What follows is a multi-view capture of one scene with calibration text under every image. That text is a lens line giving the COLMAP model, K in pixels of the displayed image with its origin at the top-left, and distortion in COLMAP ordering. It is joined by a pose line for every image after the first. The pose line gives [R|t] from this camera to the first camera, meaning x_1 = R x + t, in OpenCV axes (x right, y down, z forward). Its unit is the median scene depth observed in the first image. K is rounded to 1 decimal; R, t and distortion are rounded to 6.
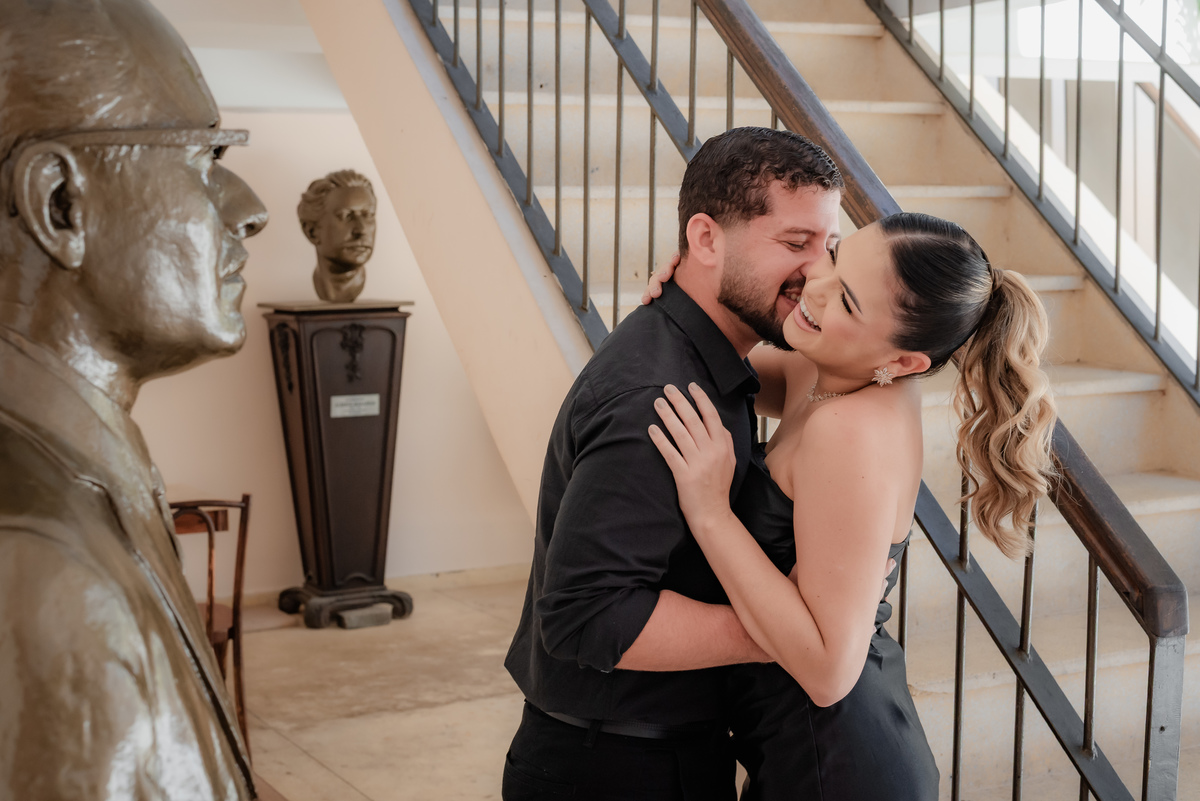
lens RADIAL K [[1892.5, 0, 598.5], [0, 1892.5, 402.4], [0, 0, 1]] dist [0.005352, 0.000000]
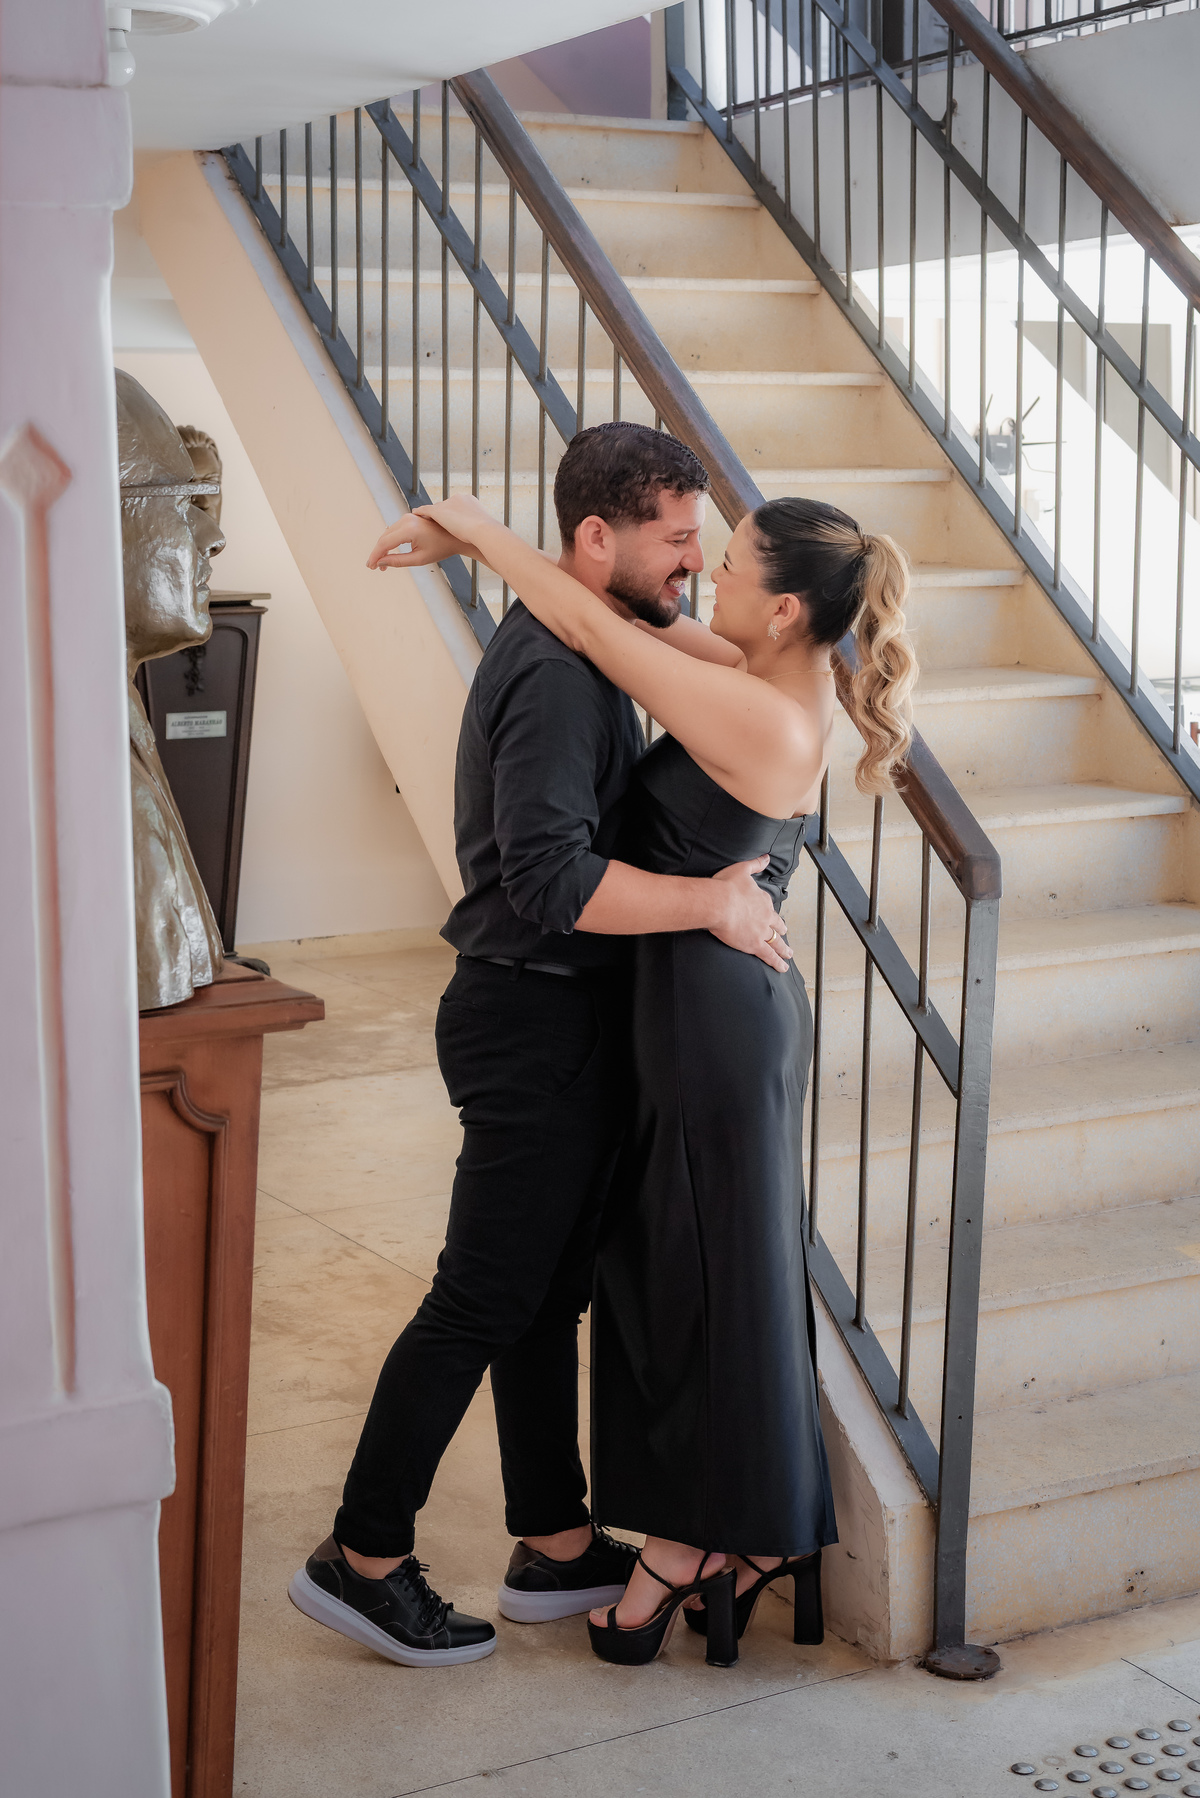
lens RADIAL K [[2835.6, 0, 605.1], [0, 2835.6, 889.5], [0, 0, 1]] dist [0.005352, 0.000000]
pose [[0.999542, -0.001152, 0.030225, 0.013553], [-0.000427, 0.998637, 0.052187, 0.016514], [-0.030244, -0.052176, 0.998180, -0.384739]]
